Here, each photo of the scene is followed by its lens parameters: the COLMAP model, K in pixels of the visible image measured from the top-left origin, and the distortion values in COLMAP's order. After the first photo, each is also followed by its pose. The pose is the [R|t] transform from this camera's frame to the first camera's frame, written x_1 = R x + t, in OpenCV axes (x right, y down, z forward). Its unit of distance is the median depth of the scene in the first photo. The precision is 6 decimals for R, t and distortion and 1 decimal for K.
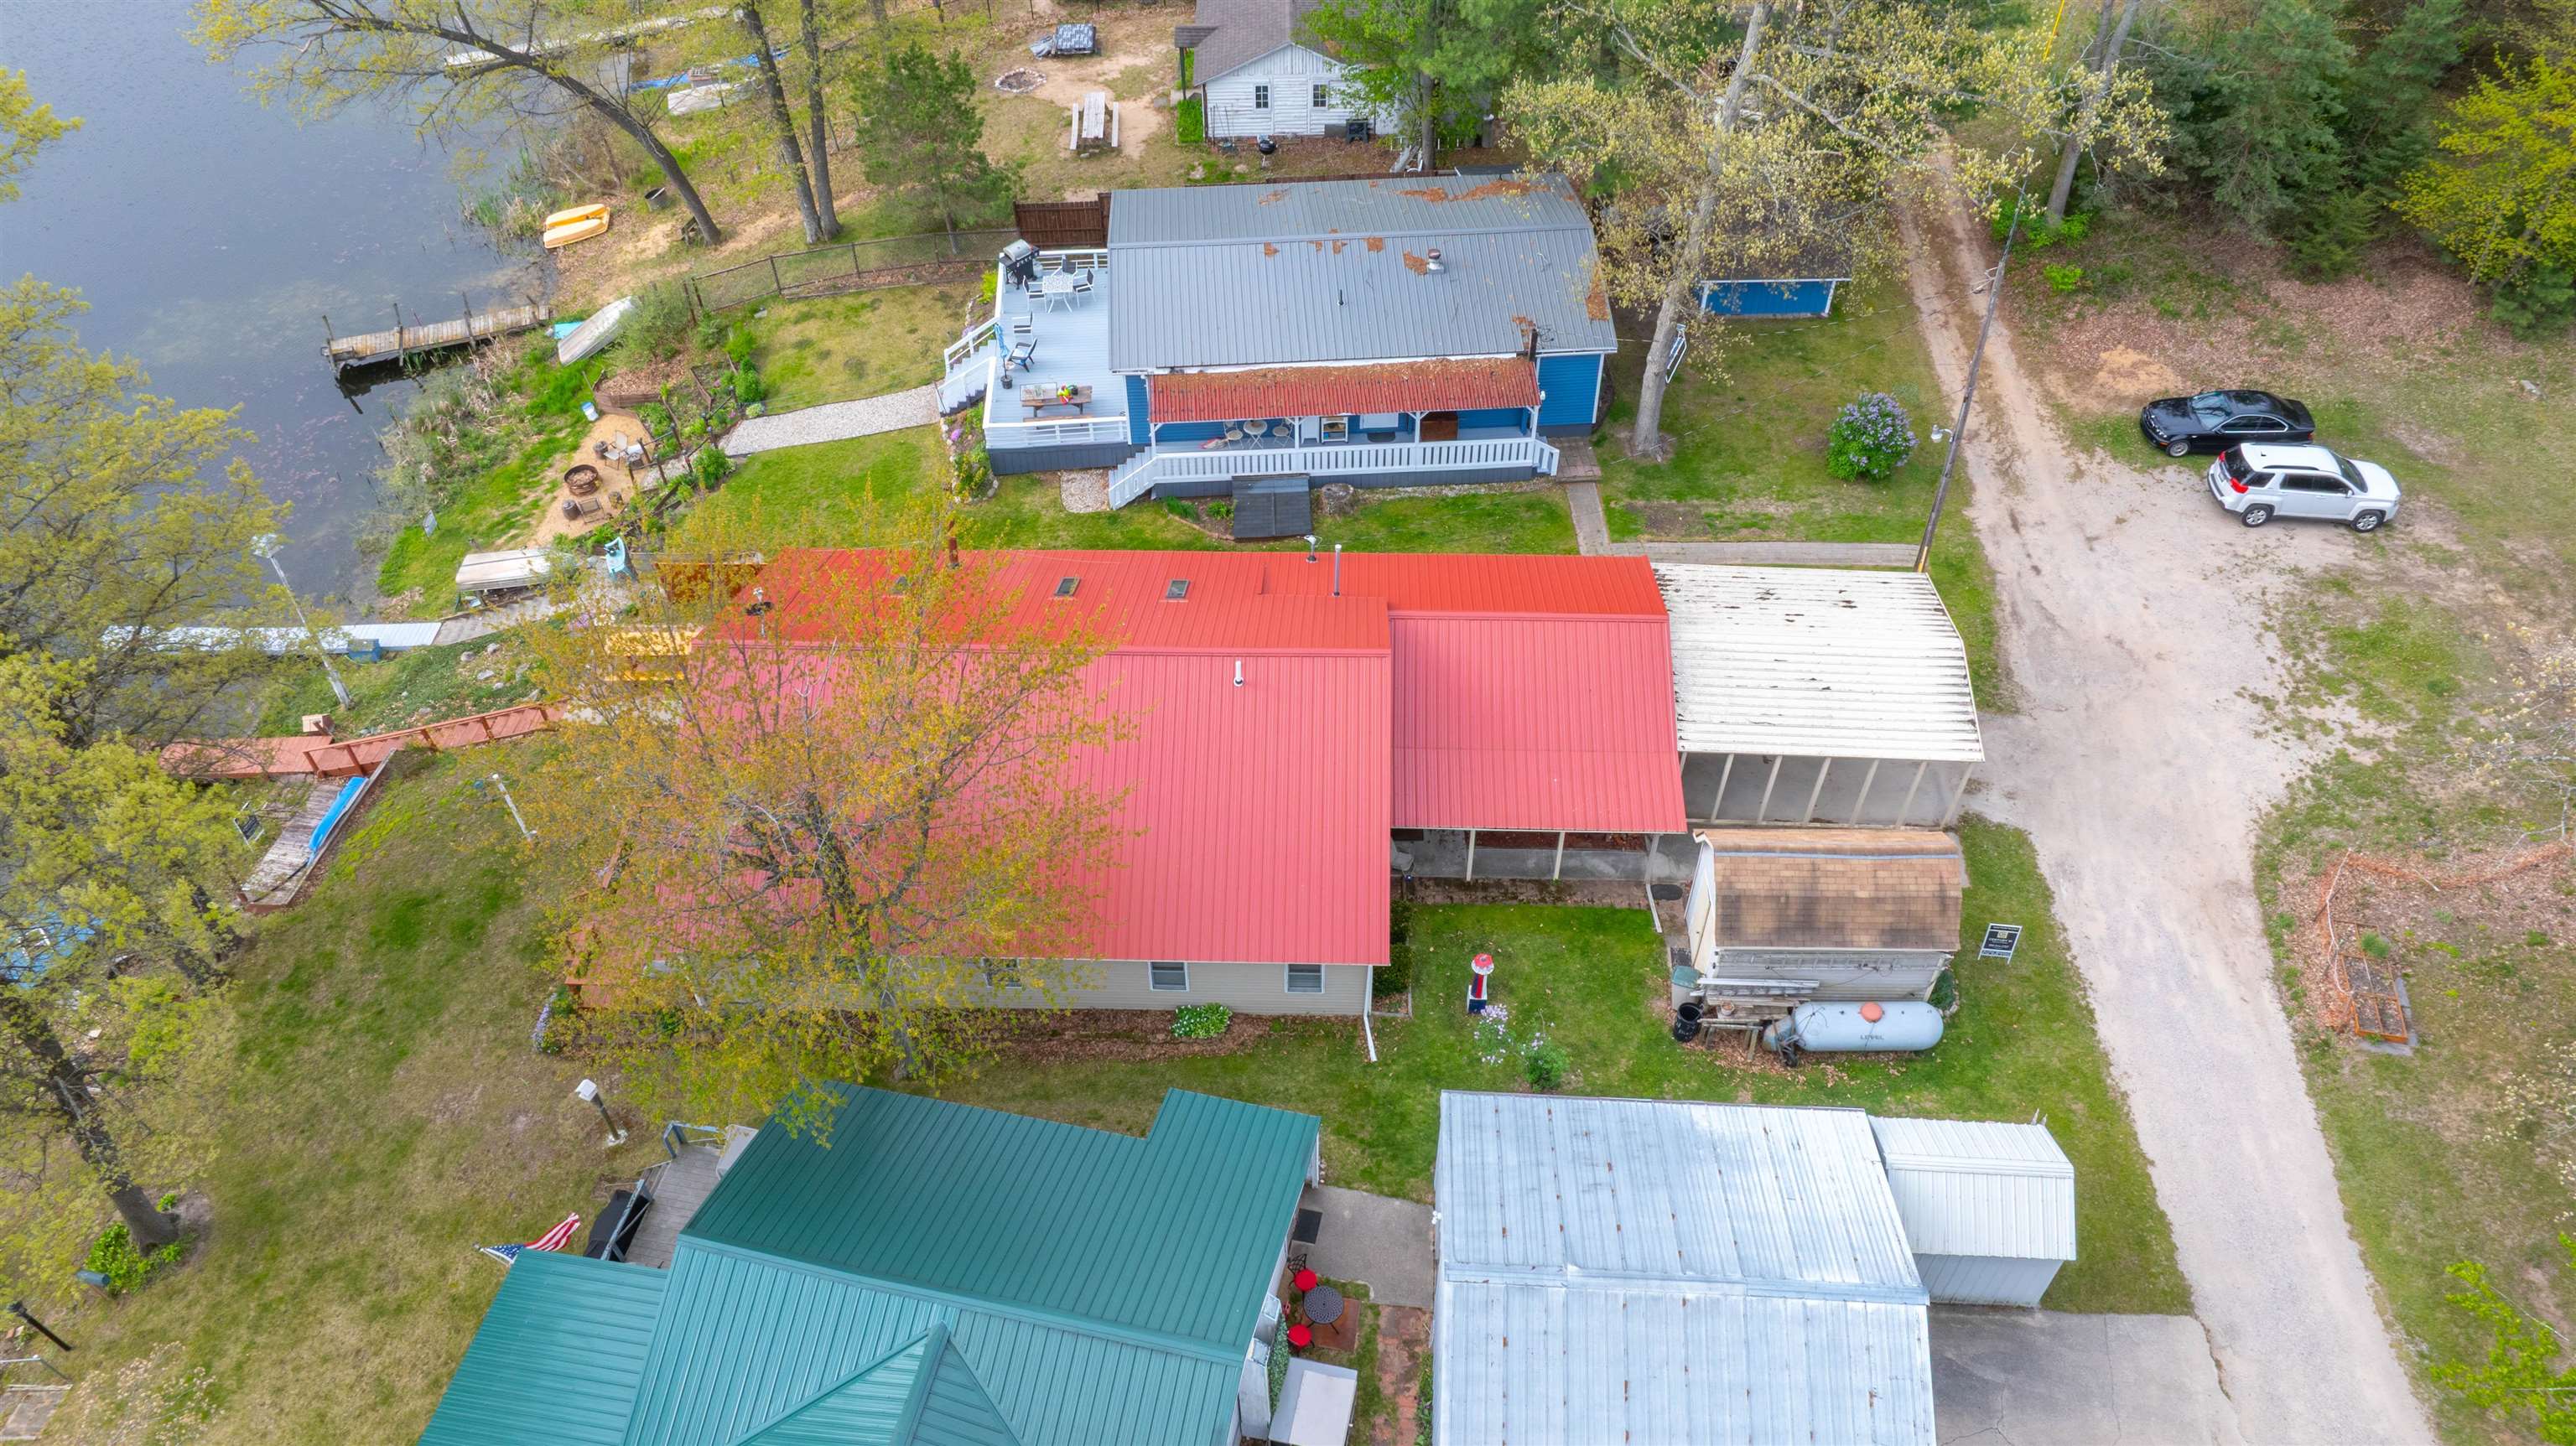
lens RADIAL K [[1828.4, 0, 1297.0], [0, 1828.4, 684.1], [0, 0, 1]] dist [0.001736, -0.060757]
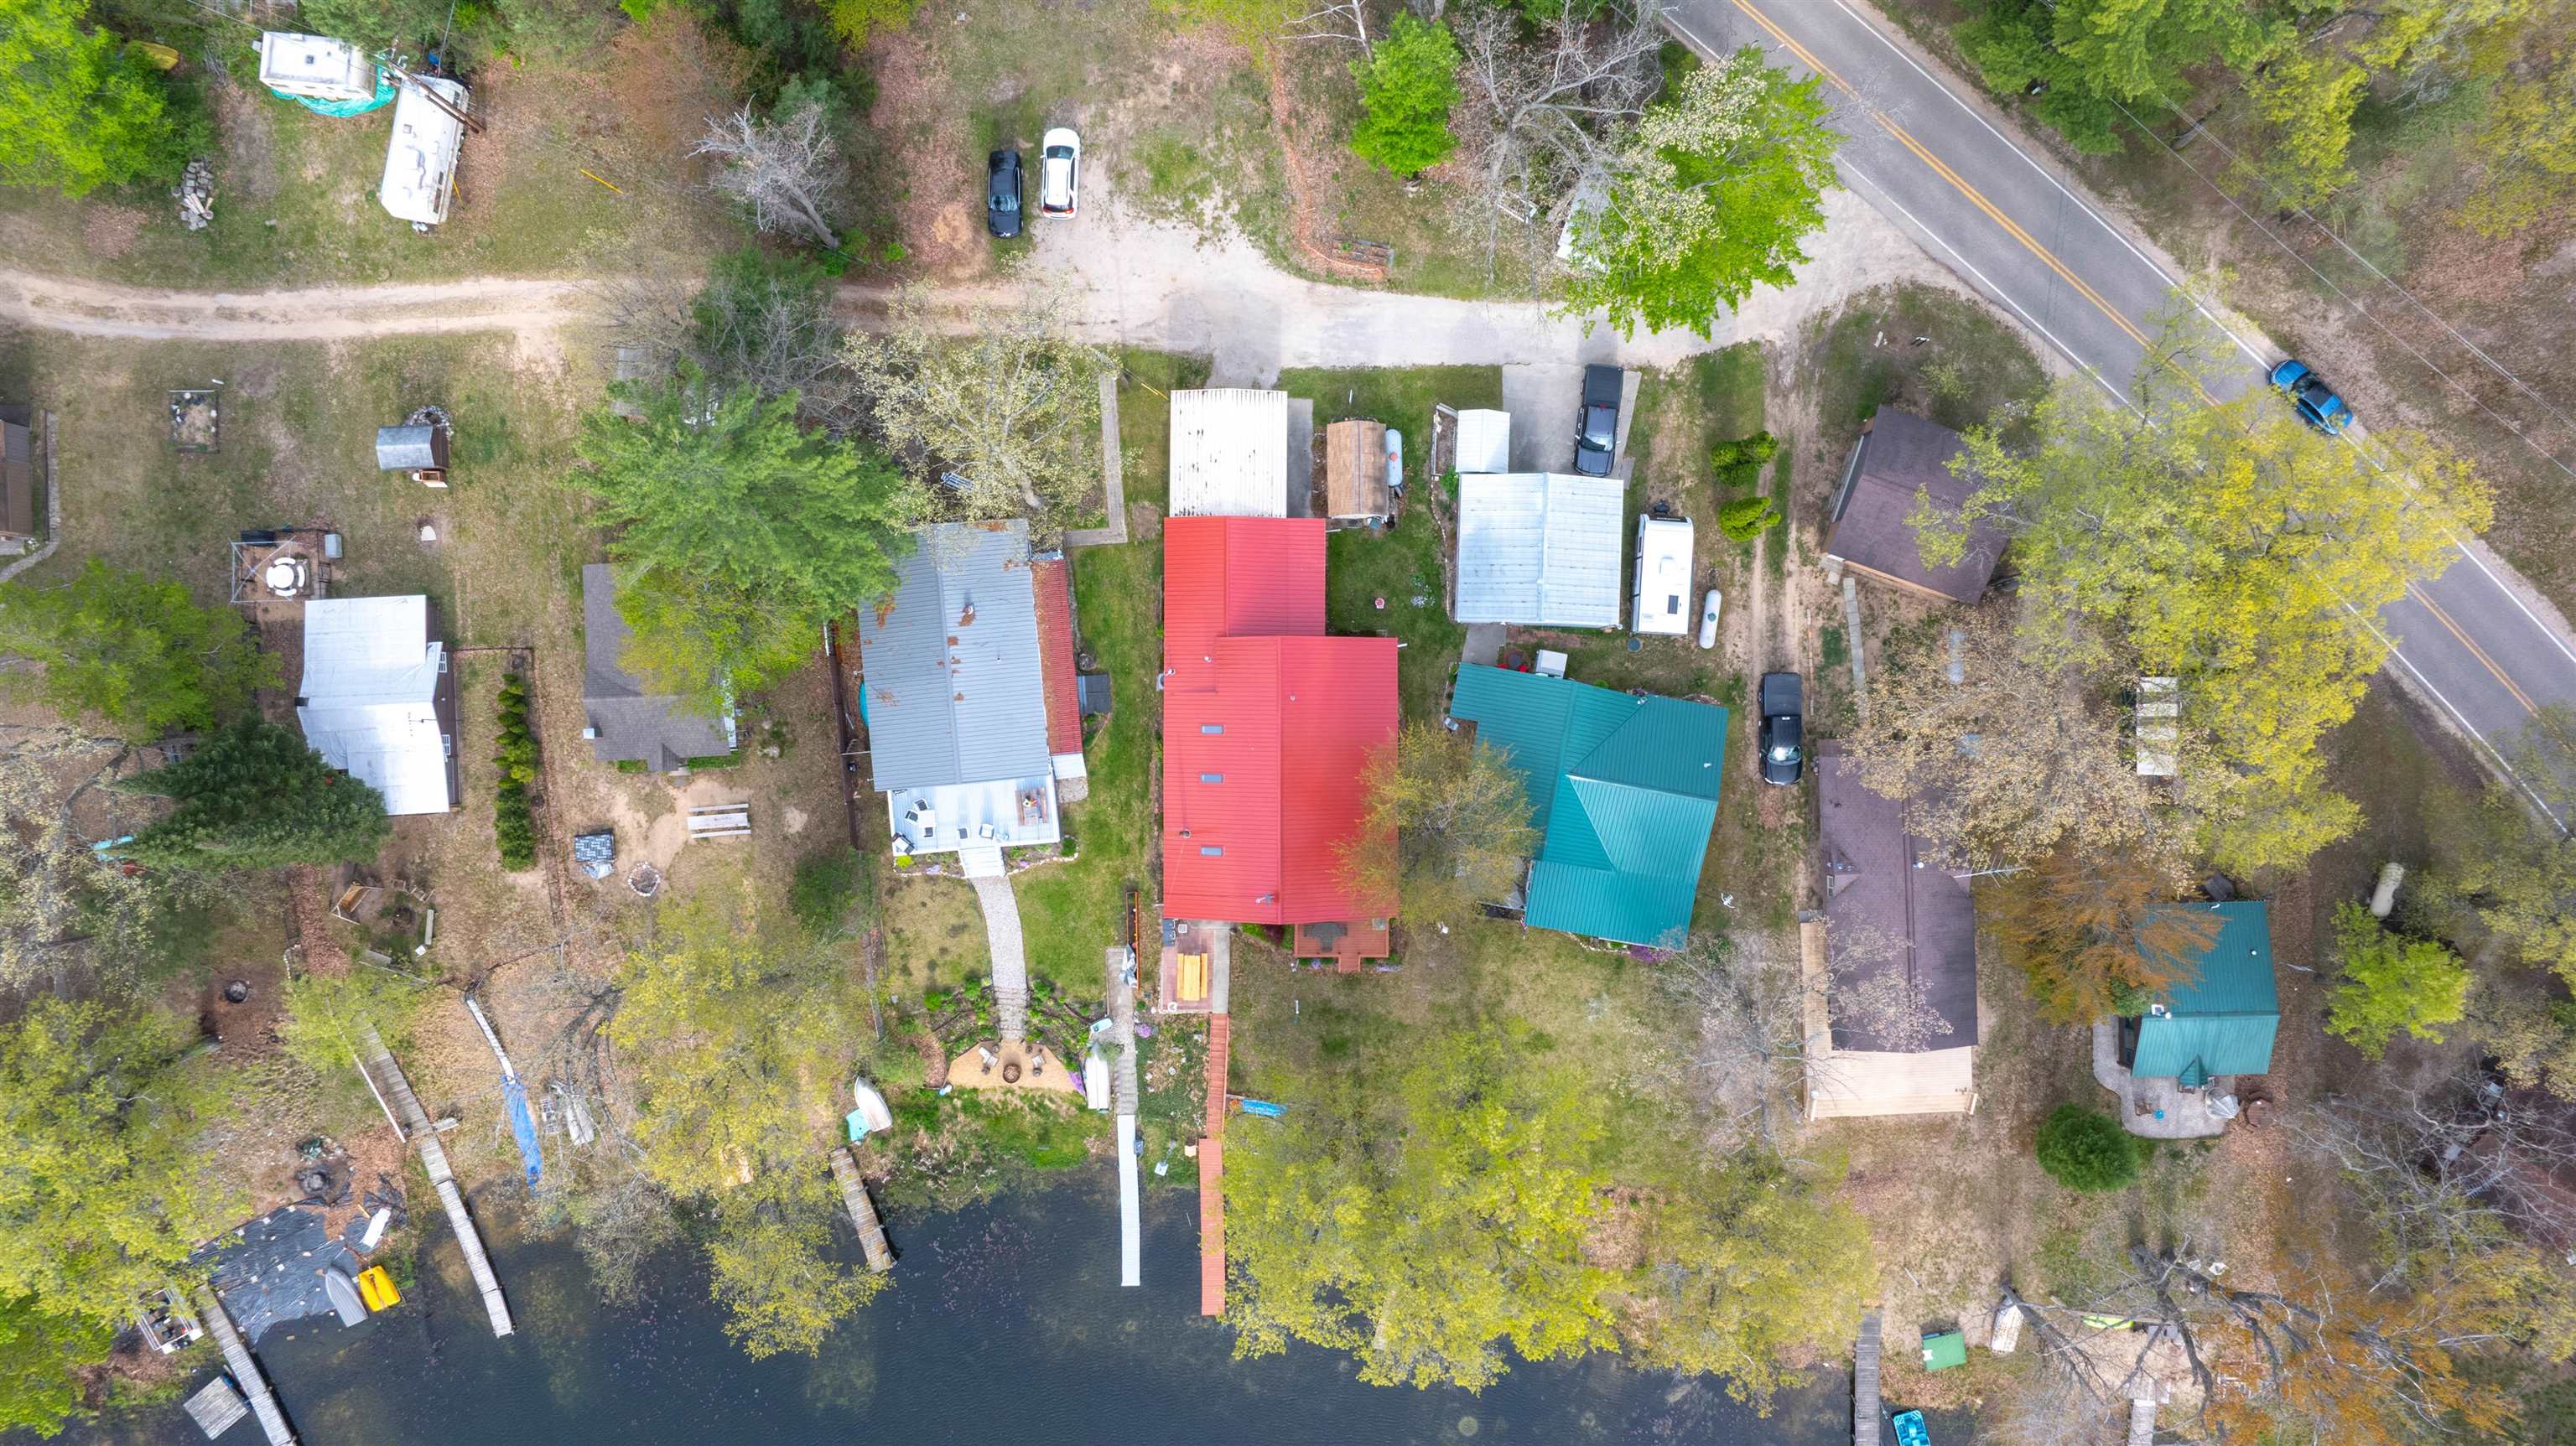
lens RADIAL K [[1814.3, 0, 1288.3], [0, 1814.3, 693.2], [0, 0, 1]] dist [0.004482, 0.002899]
pose [[-0.025499, -0.999574, 0.014206, -0.045829], [0.717540, -0.008406, 0.696467, -1.309087], [-0.696050, 0.027952, 0.717449, -0.572190]]
